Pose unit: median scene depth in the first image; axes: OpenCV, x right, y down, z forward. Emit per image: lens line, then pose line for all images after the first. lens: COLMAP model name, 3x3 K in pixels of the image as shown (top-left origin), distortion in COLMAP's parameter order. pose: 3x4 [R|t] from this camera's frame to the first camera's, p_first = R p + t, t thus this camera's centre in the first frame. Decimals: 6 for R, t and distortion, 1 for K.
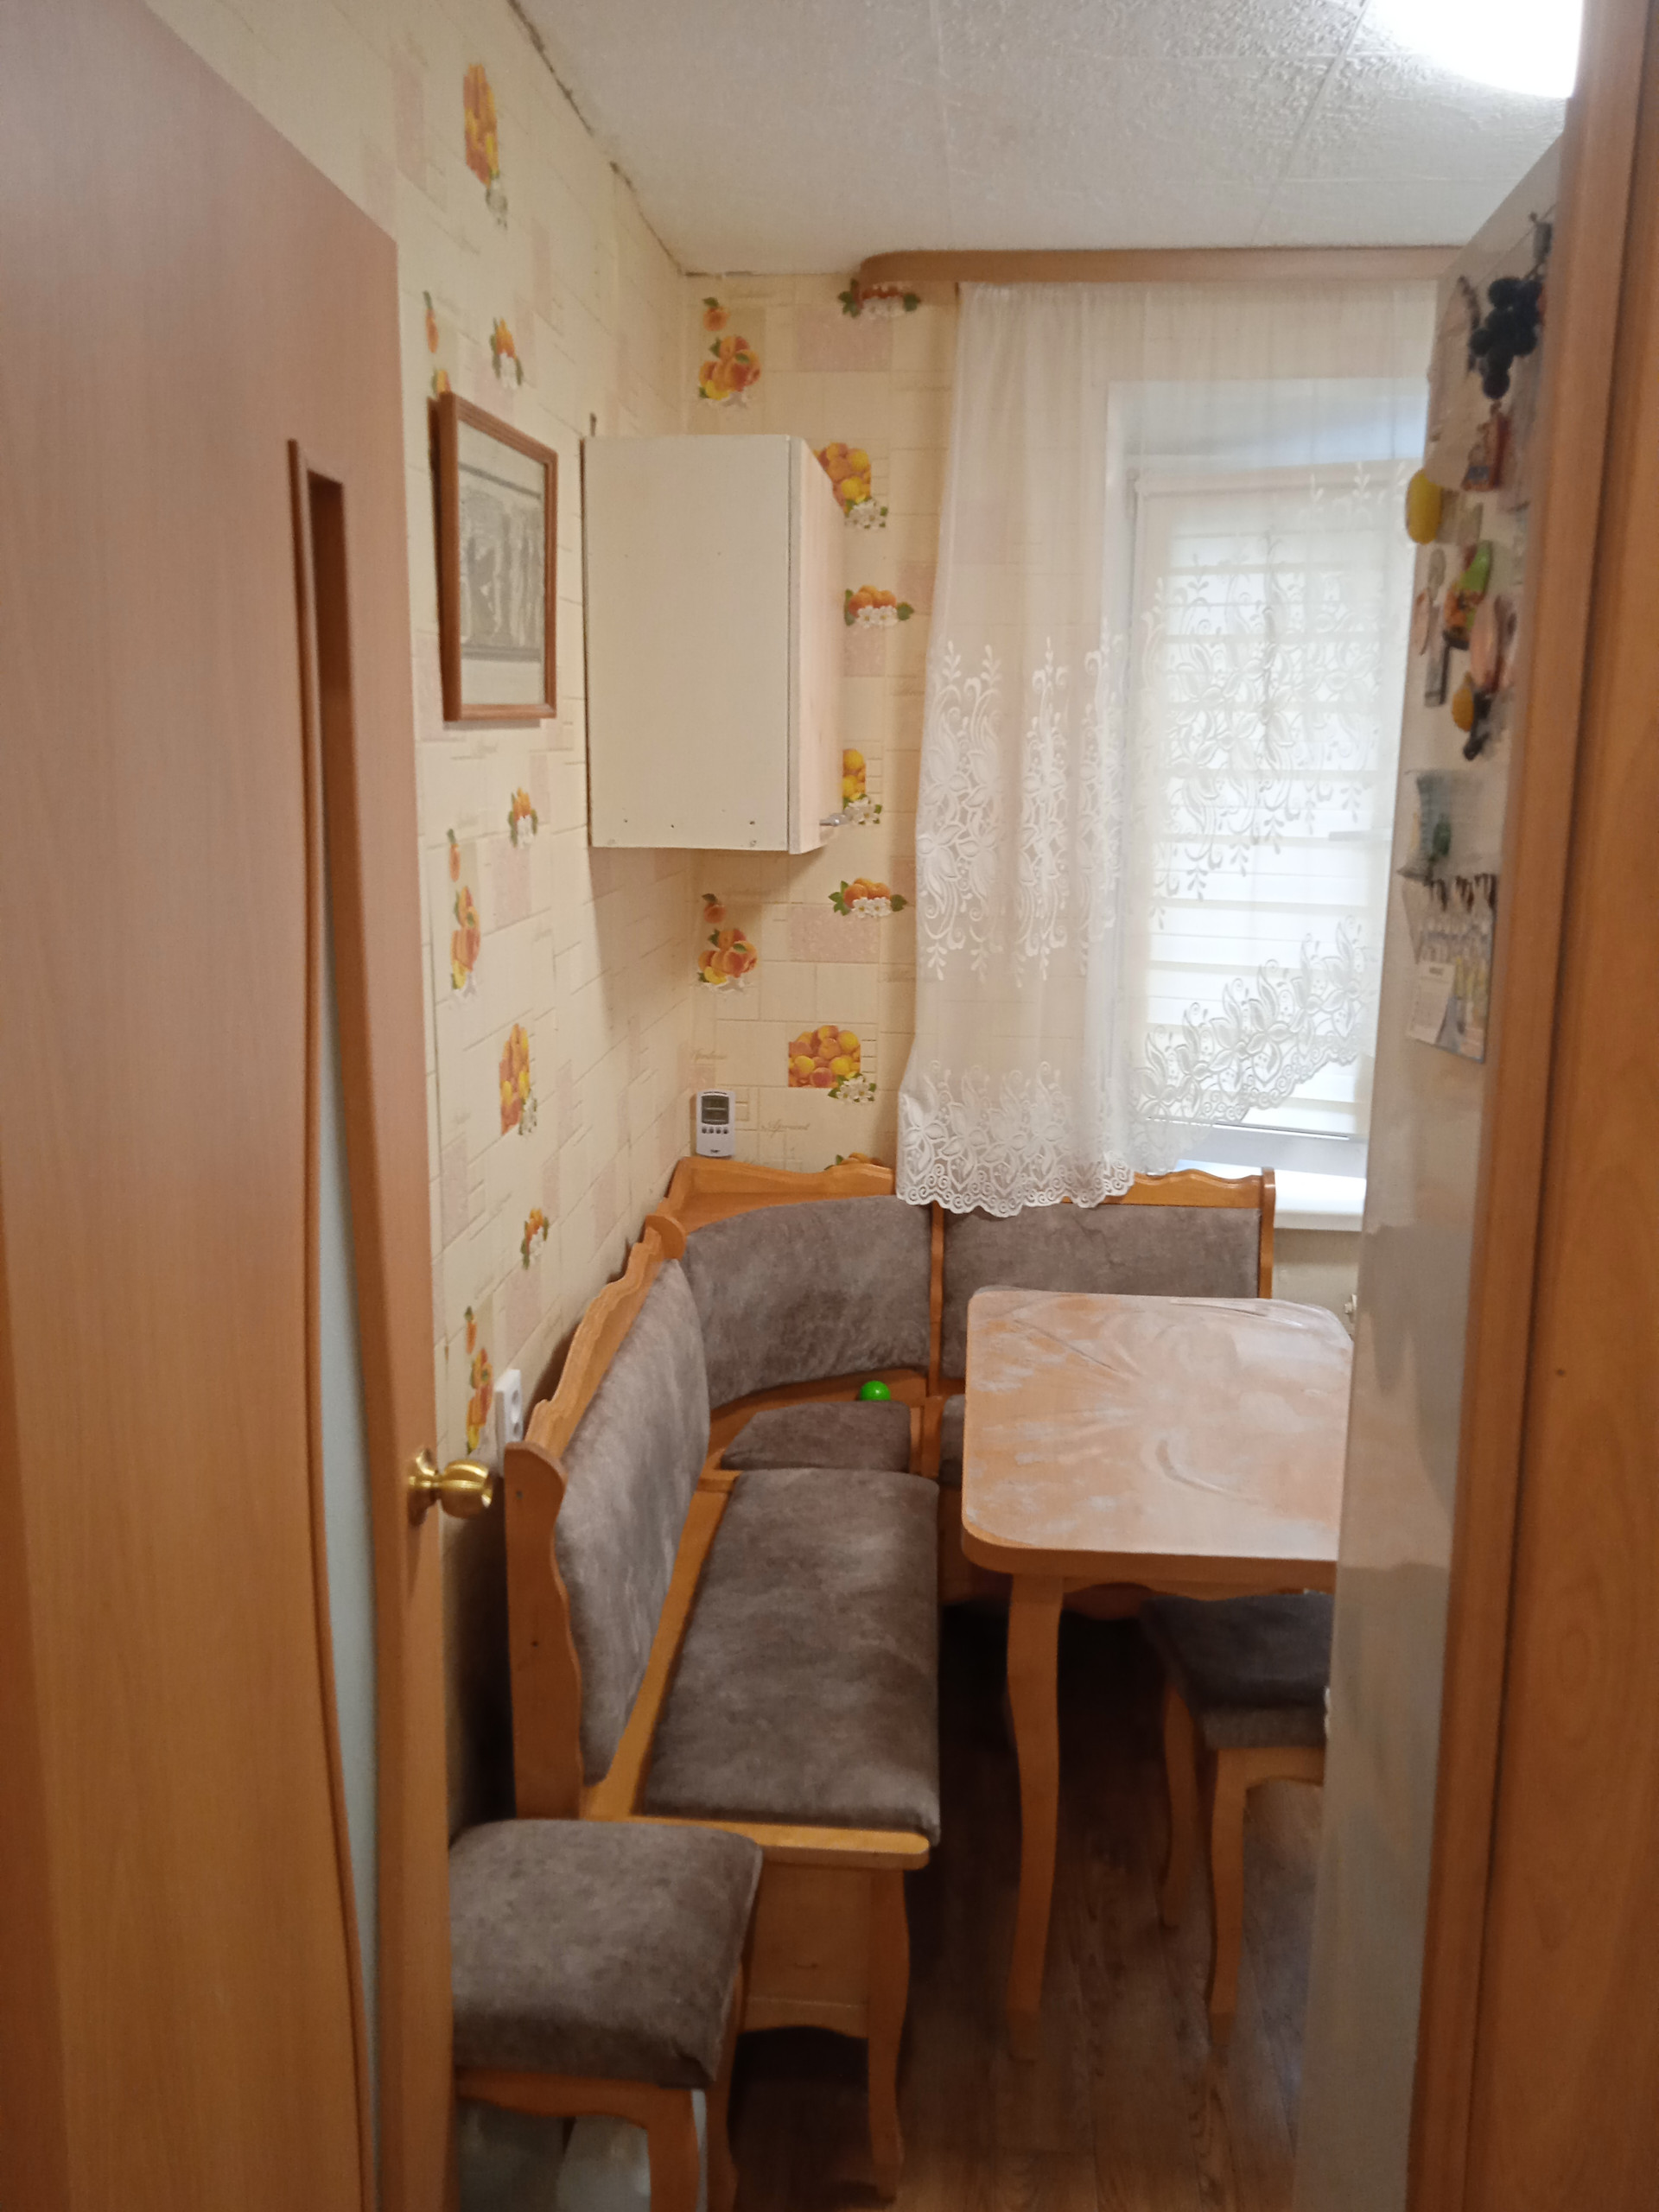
lens RADIAL K [[1806.9, 0, 828.9], [0, 1806.9, 1083.0], [0, 0, 1]] dist [0.088382, -0.142750]
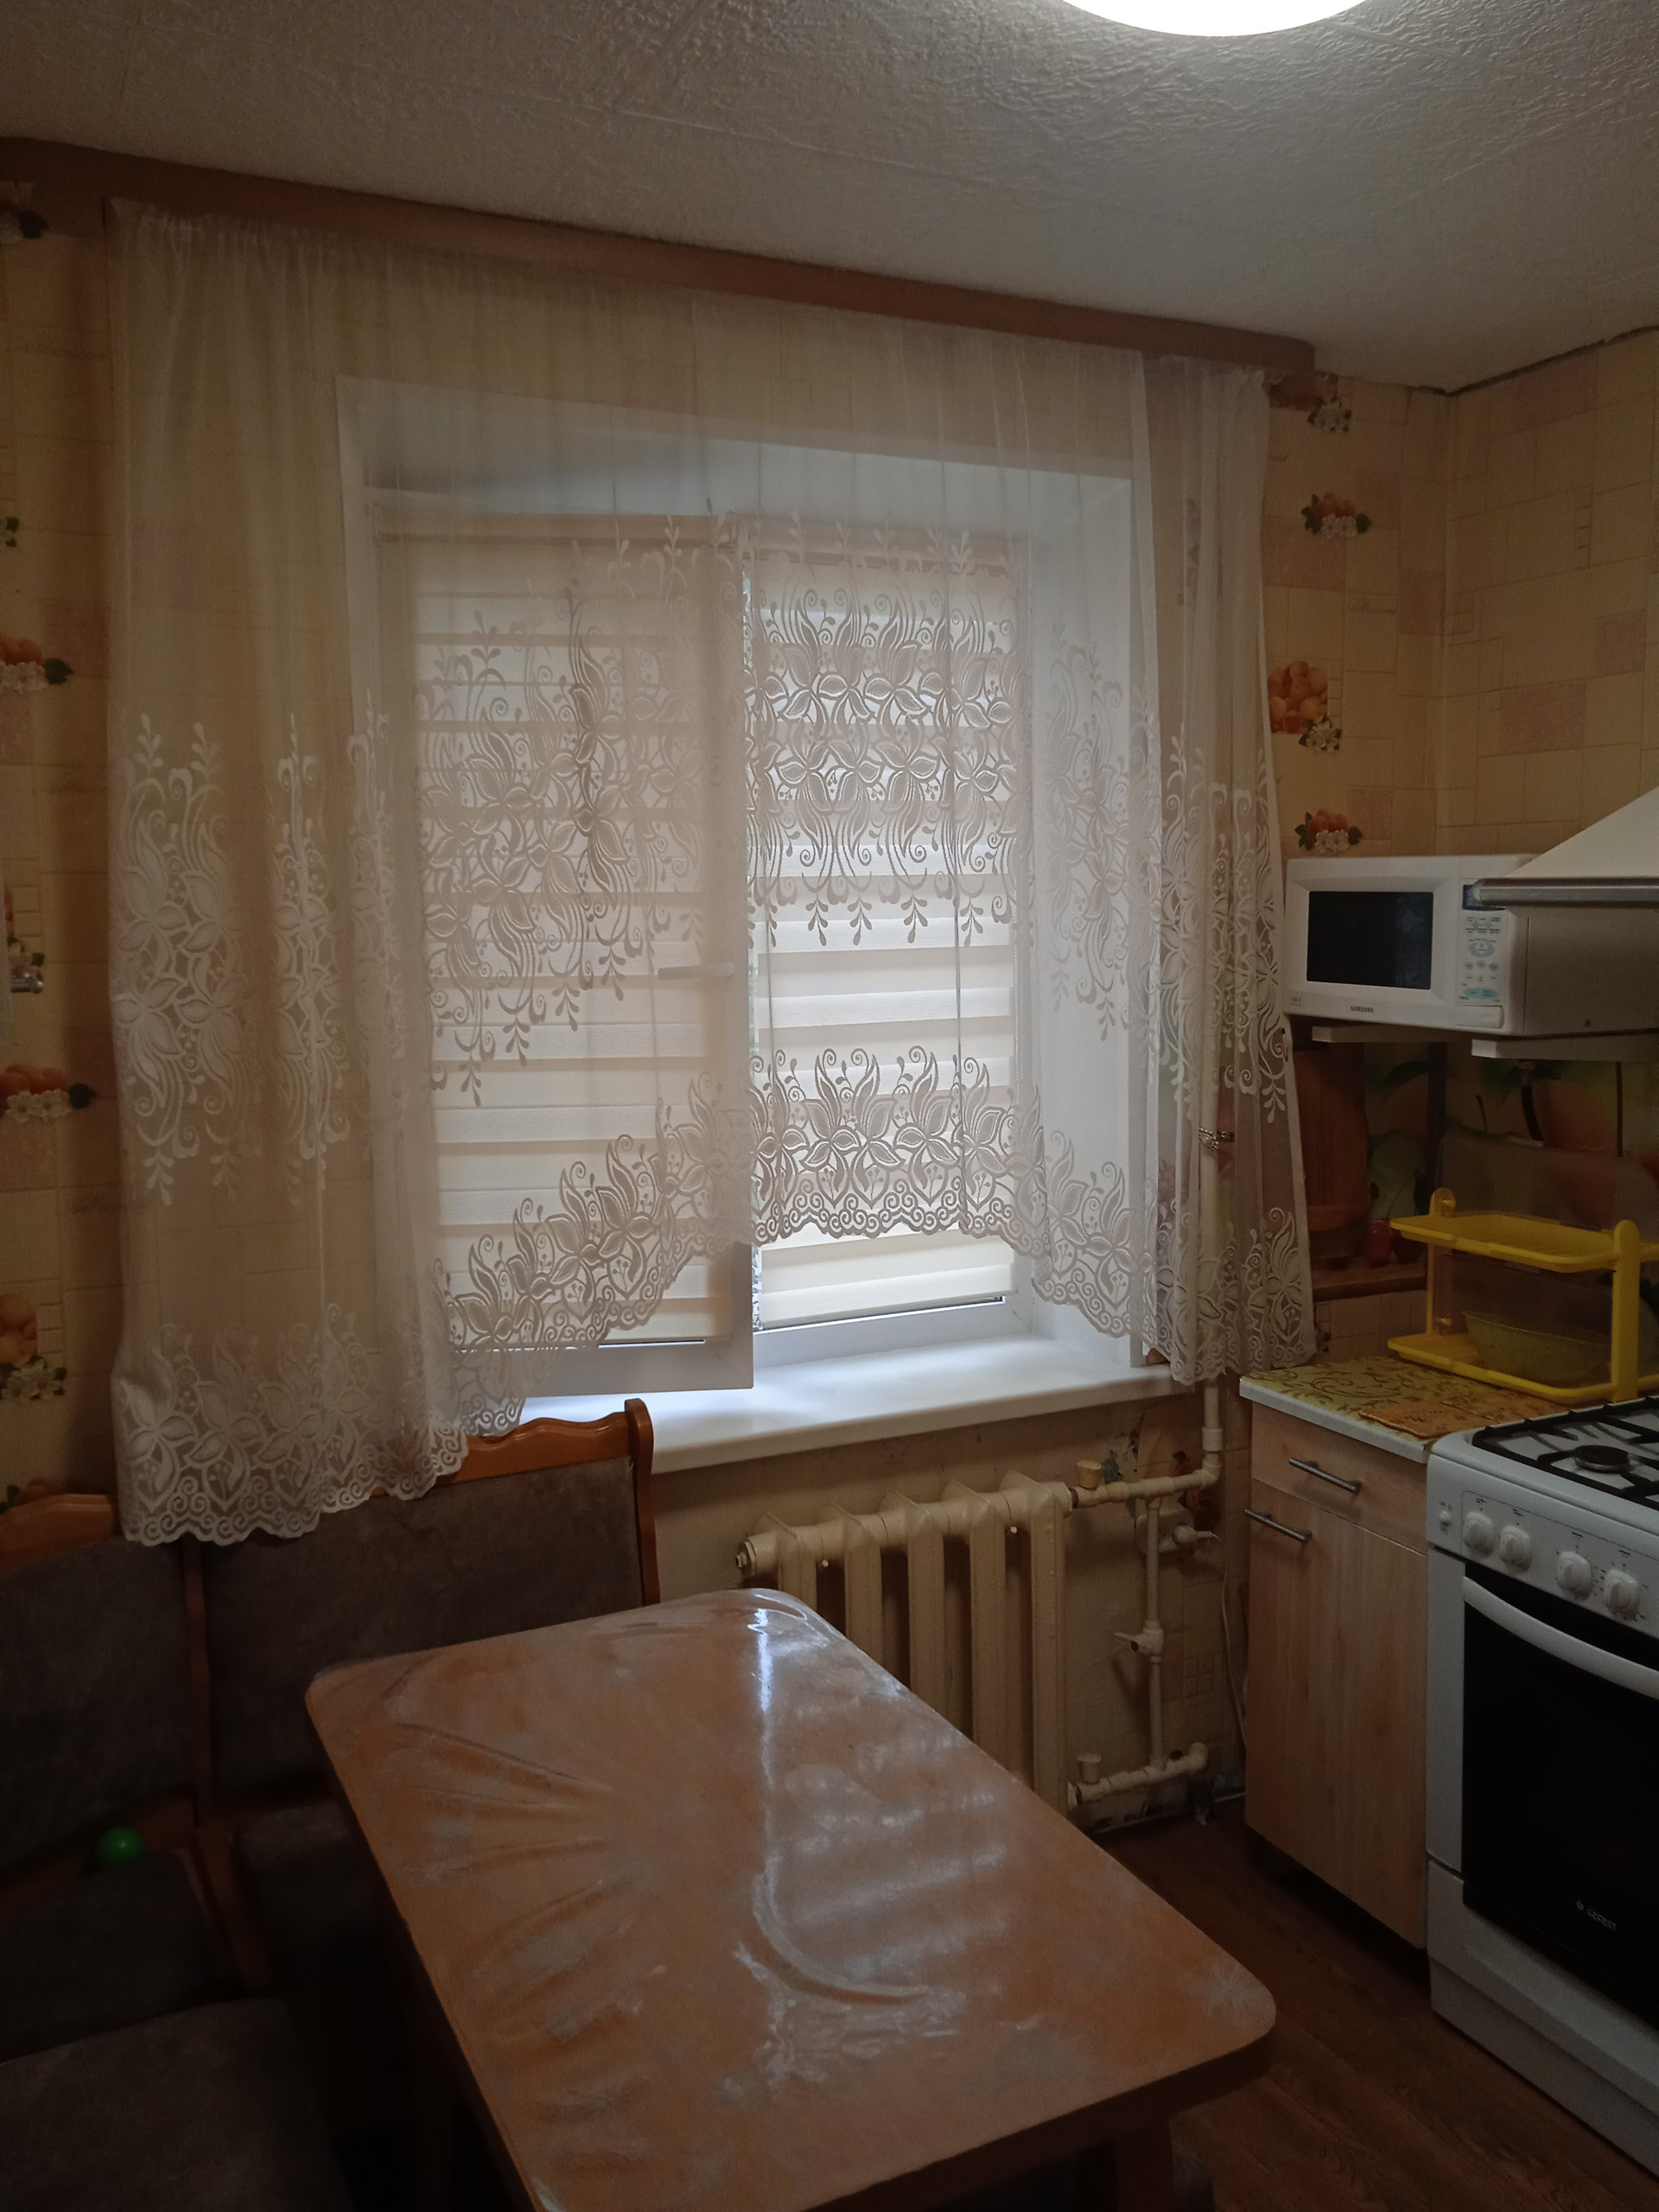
lens RADIAL K [[1763.3, 0, 833.5], [0, 1763.3, 1074.2], [0, 0, 1]] dist [0.006813, 0.001719]
pose [[0.844794, -0.071156, 0.530339, -0.075887], [0.109630, 0.993111, -0.041386, -0.051565], [-0.523740, 0.093104, 0.846775, 0.307780]]
